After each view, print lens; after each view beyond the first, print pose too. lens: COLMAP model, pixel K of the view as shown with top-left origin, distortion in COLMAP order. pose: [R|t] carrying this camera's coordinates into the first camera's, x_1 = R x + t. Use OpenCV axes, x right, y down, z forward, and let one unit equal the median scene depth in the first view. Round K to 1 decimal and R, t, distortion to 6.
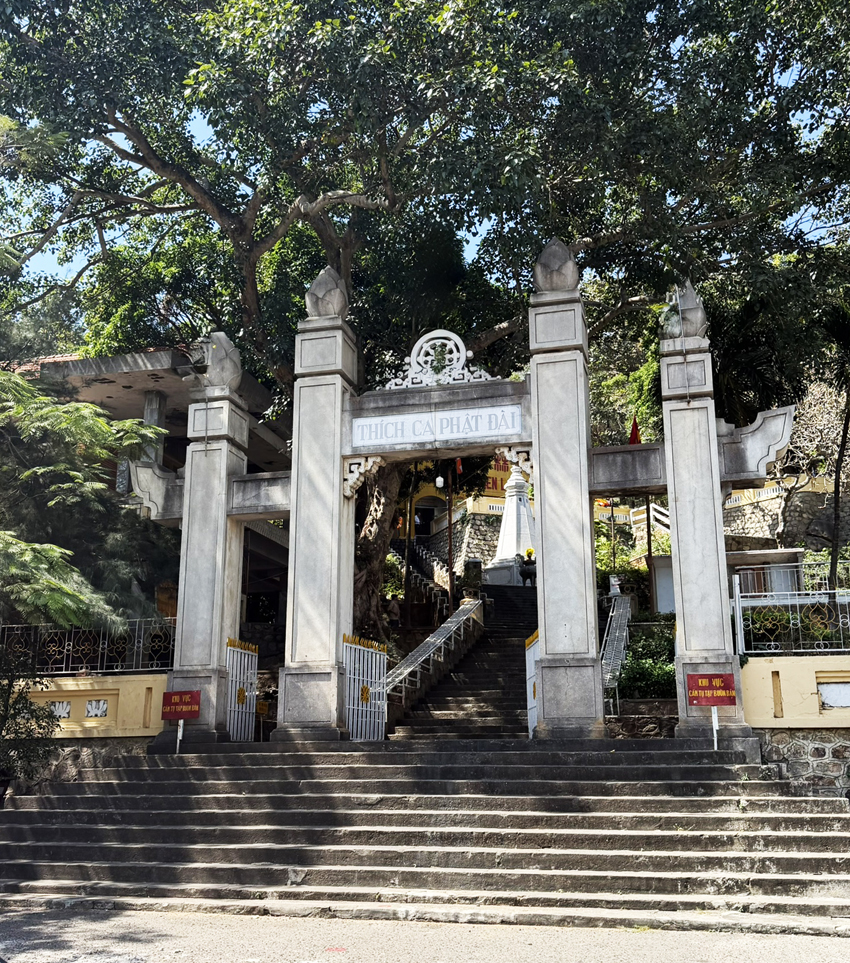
lens RADIAL K [[1098.8, 0, 425.0], [0, 1098.8, 481.5], [0, 0, 1]] dist [0.015999, 0.007201]
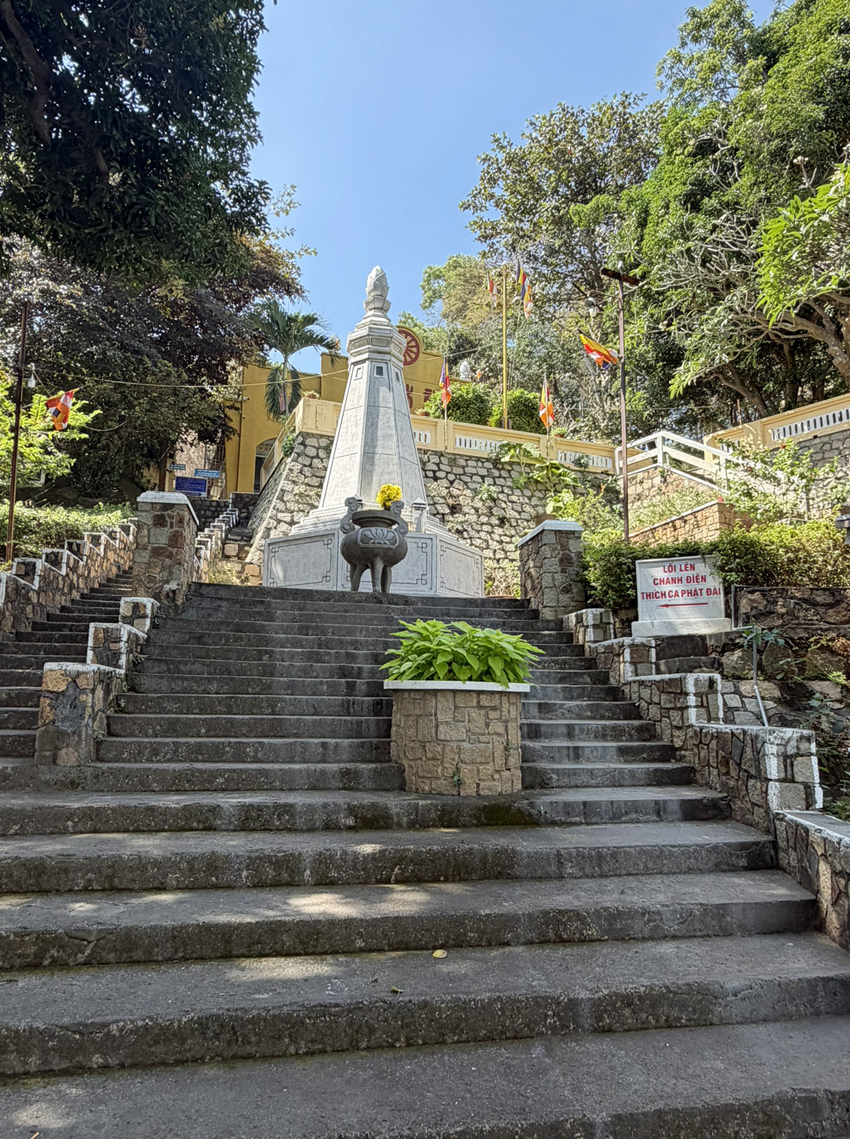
lens RADIAL K [[670.5, 0, 425.0], [0, 670.5, 569.5], [0, 0, 1]] dist [0.000432, 0.000014]
pose [[0.999492, 0.015080, 0.028087, 0.219297], [-0.017371, 0.996381, 0.083207, 0.153484], [-0.026730, -0.083652, 0.996136, 1.717548]]
